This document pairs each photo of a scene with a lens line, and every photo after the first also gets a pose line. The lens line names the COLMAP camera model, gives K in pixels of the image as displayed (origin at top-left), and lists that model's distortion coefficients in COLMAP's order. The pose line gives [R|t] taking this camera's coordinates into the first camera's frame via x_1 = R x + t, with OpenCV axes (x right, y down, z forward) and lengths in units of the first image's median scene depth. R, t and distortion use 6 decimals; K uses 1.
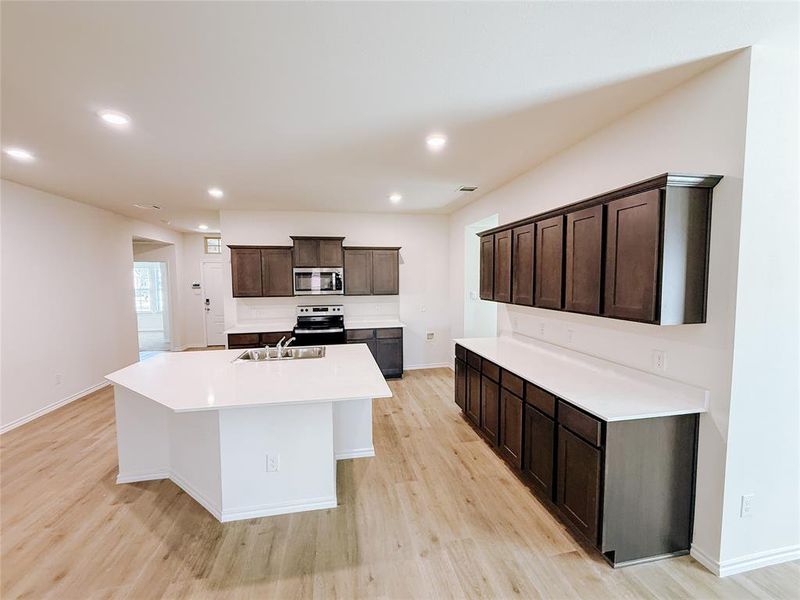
lens RADIAL K [[336.2, 0, 400.0], [0, 336.2, 300.0], [0, 0, 1]] dist [-0.001667, -0.000049]
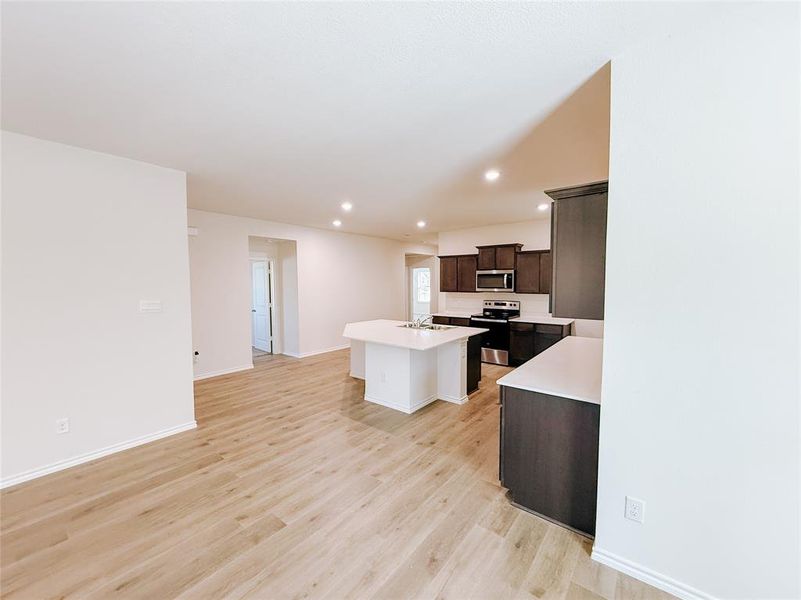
lens RADIAL K [[323.8, 0, 400.5], [0, 323.8, 300.0], [0, 0, 1]] dist [-0.005293, -0.000237]
pose [[0.651769, 0.049586, -0.756795, 0.507260], [-0.051031, 0.998466, 0.021472, 0.008277], [0.756699, 0.024625, 0.653300, -0.055297]]
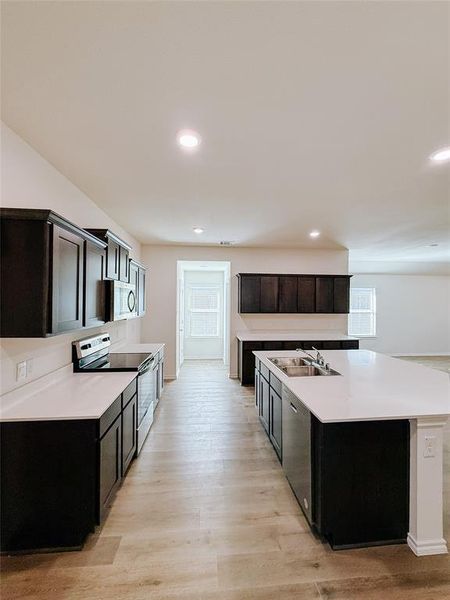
lens RADIAL K [[252.2, 0, 225.0], [0, 252.2, 300.0], [0, 0, 1]] dist [-0.001667, -0.000049]
pose [[0.102874, 0.016940, 0.994550, -0.872881], [0.057894, 0.998058, -0.022988, -0.036872], [-0.993008, 0.059943, 0.101693, 0.830237]]
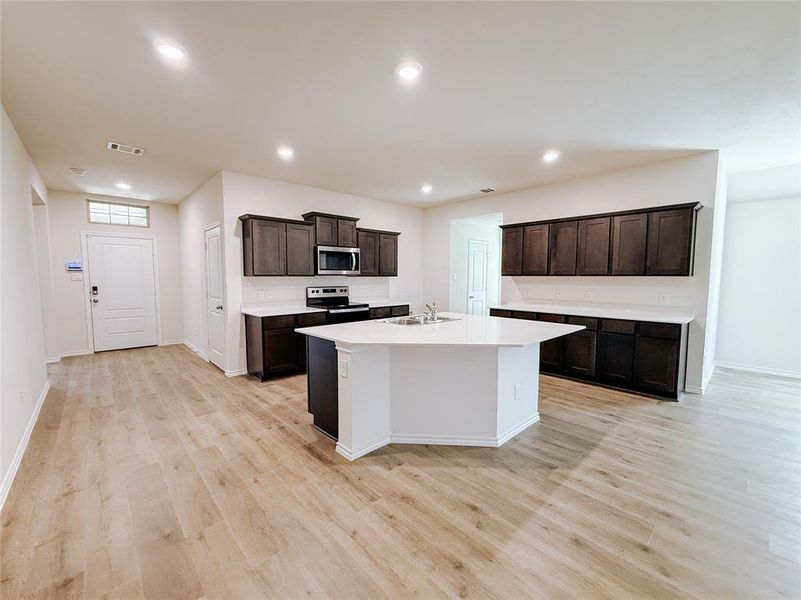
lens RADIAL K [[331.6, 0, 400.5], [0, 331.6, 300.0], [0, 0, 1]] dist [-0.003054, -0.000273]
pose [[0.844984, -0.027436, 0.534088, -0.699503], [0.025084, 0.999617, 0.011665, 0.059595], [-0.534203, 0.003541, 0.845349, 0.095161]]
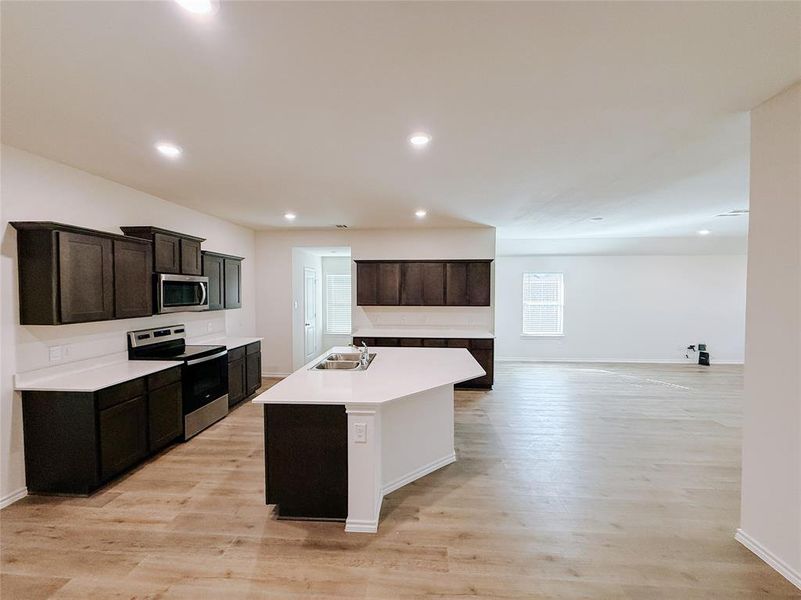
lens RADIAL K [[323.8, 0, 400.5], [0, 323.8, 300.0], [0, 0, 1]] dist [-0.005293, -0.000237]
pose [[0.252859, -0.016942, 0.967355, -0.929908], [0.060154, 0.998188, 0.001758, -0.015606], [-0.965631, 0.057746, 0.253419, 0.409989]]
